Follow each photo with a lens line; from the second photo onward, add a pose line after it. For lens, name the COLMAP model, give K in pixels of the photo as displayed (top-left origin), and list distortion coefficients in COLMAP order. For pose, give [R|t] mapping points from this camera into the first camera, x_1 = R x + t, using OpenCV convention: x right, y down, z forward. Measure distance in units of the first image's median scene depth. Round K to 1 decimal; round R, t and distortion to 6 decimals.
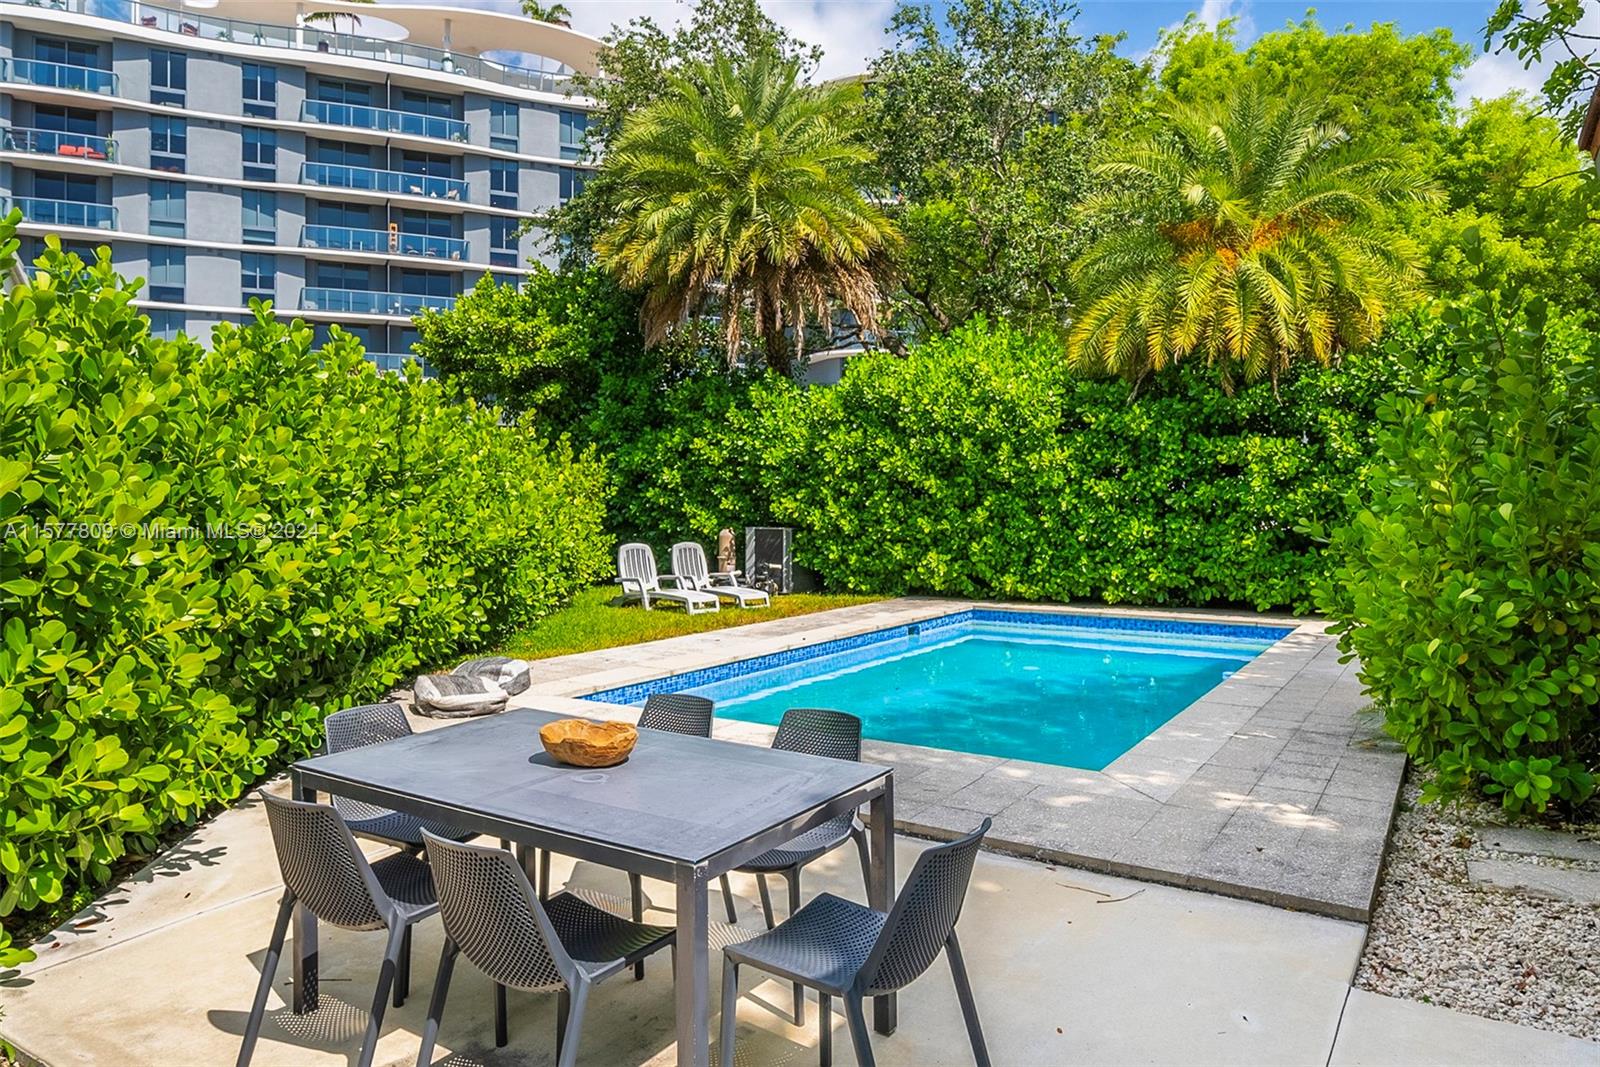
lens RADIAL K [[1027.1, 0, 797.9], [0, 1027.1, 488.8], [0, 0, 1]] dist [0.003374, 0.000470]
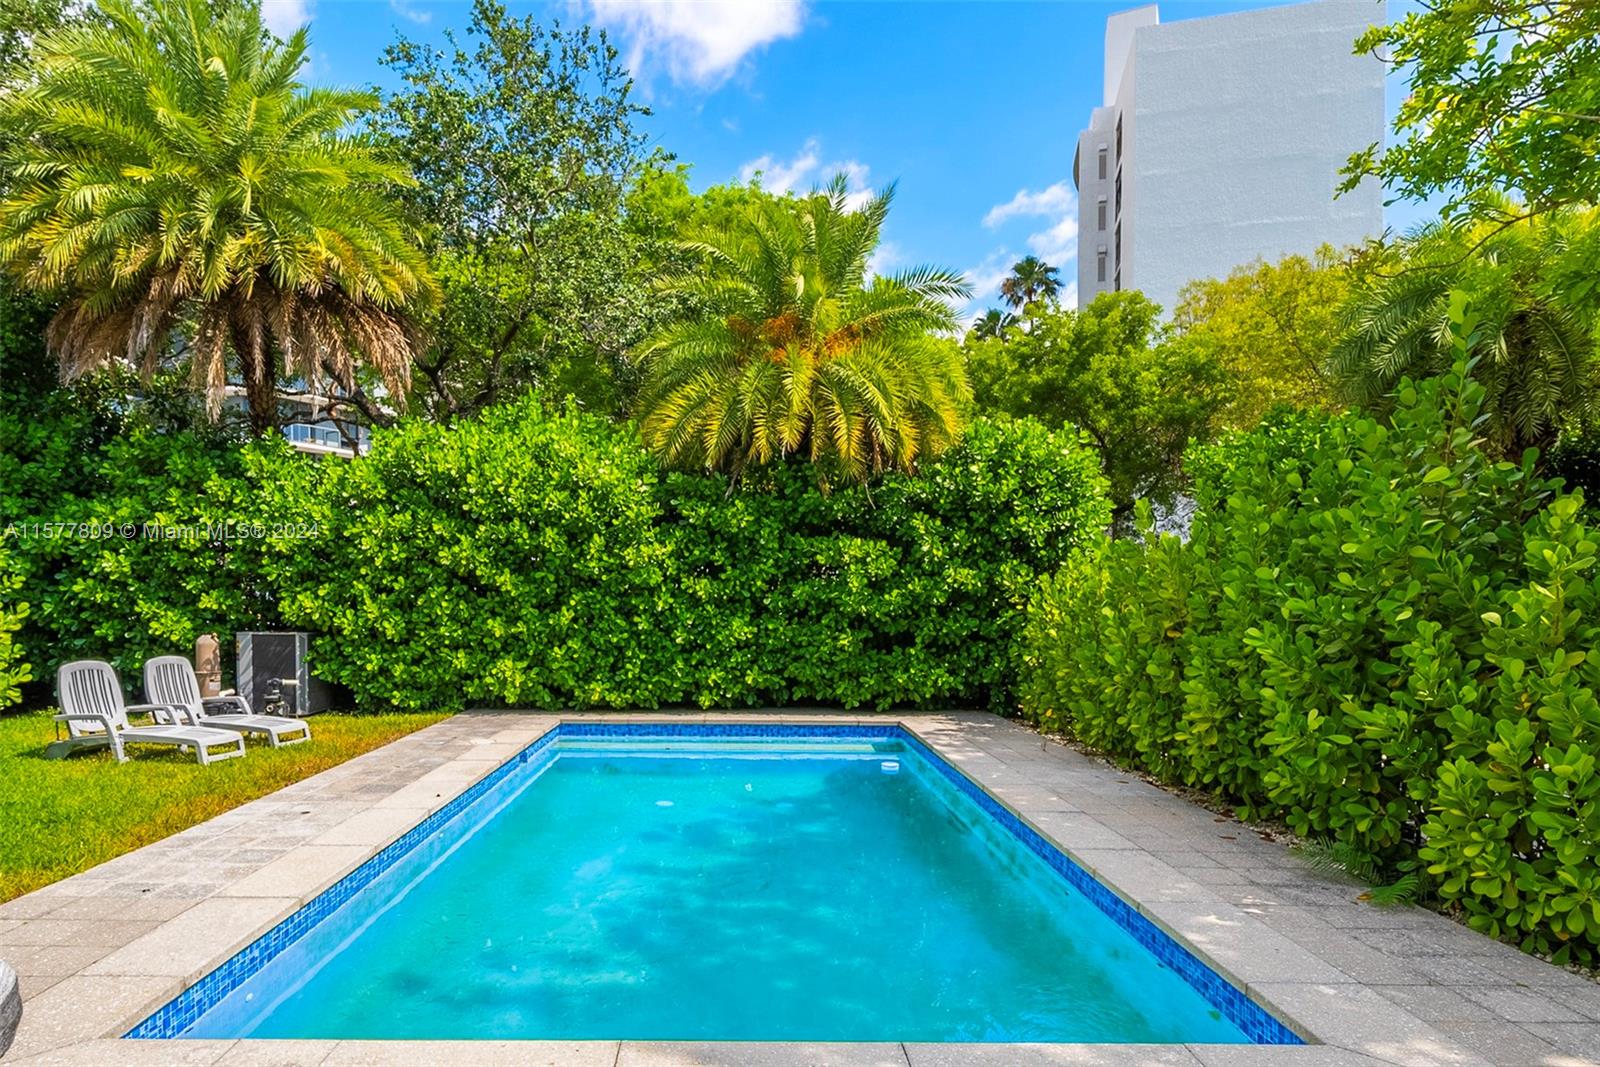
lens RADIAL K [[877.3, 0, 711.7], [0, 877.3, 628.2], [0, 0, 1]] dist [-0.002168, -0.000680]
pose [[0.846586, -0.012023, 0.532115, -0.114496], [-0.011919, 0.999066, 0.041537, 0.003363], [-0.532118, -0.041507, 0.845652, 0.294939]]
